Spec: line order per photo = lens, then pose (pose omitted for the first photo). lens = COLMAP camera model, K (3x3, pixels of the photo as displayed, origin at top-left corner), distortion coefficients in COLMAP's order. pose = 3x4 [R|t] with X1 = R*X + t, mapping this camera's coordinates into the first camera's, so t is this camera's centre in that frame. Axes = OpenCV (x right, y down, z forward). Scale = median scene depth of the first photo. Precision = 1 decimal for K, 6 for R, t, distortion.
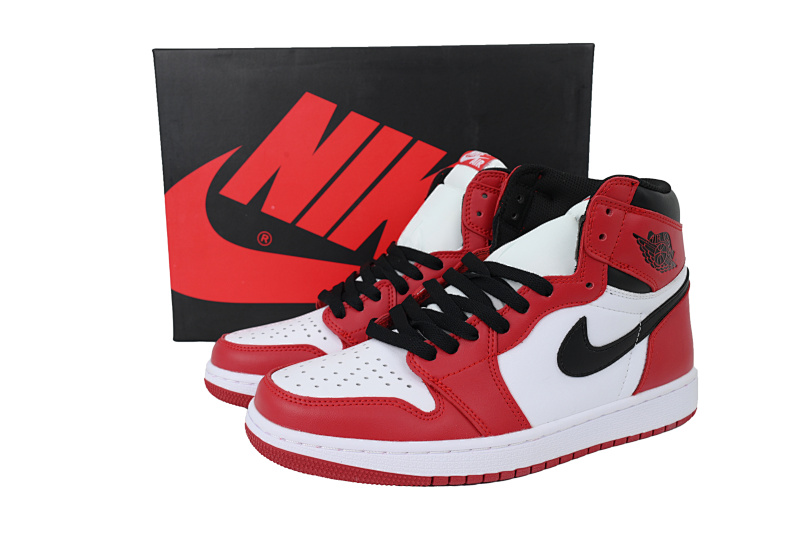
lens RADIAL K [[682.3, 0, 405.0], [0, 682.3, 267.0], [0, 0, 1]] dist [0.089658, -0.000442]
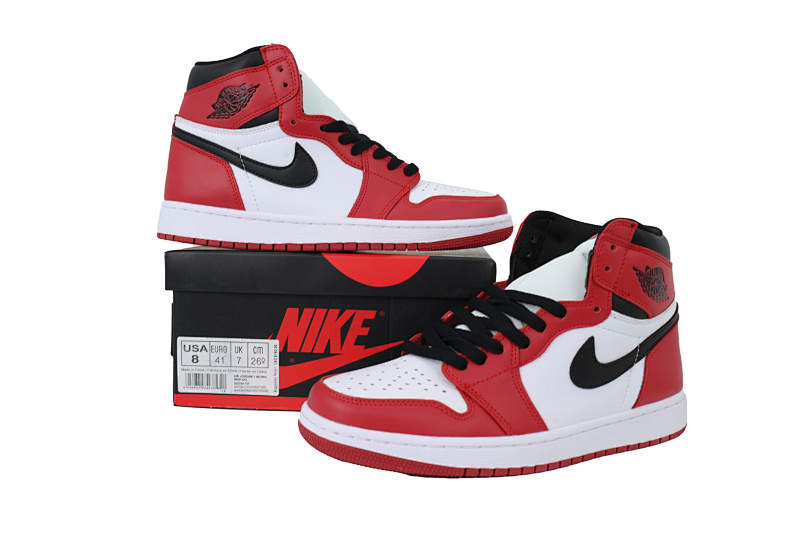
lens RADIAL K [[682.3, 0, 407.6], [0, 682.3, 268.2], [0, 0, 1]] dist [0.089658, -0.000442]
pose [[0.999048, 0.026791, 0.034415, -0.099395], [-0.023515, 0.995454, -0.092300, 0.072629], [-0.036732, 0.091403, 0.995136, -0.170679]]
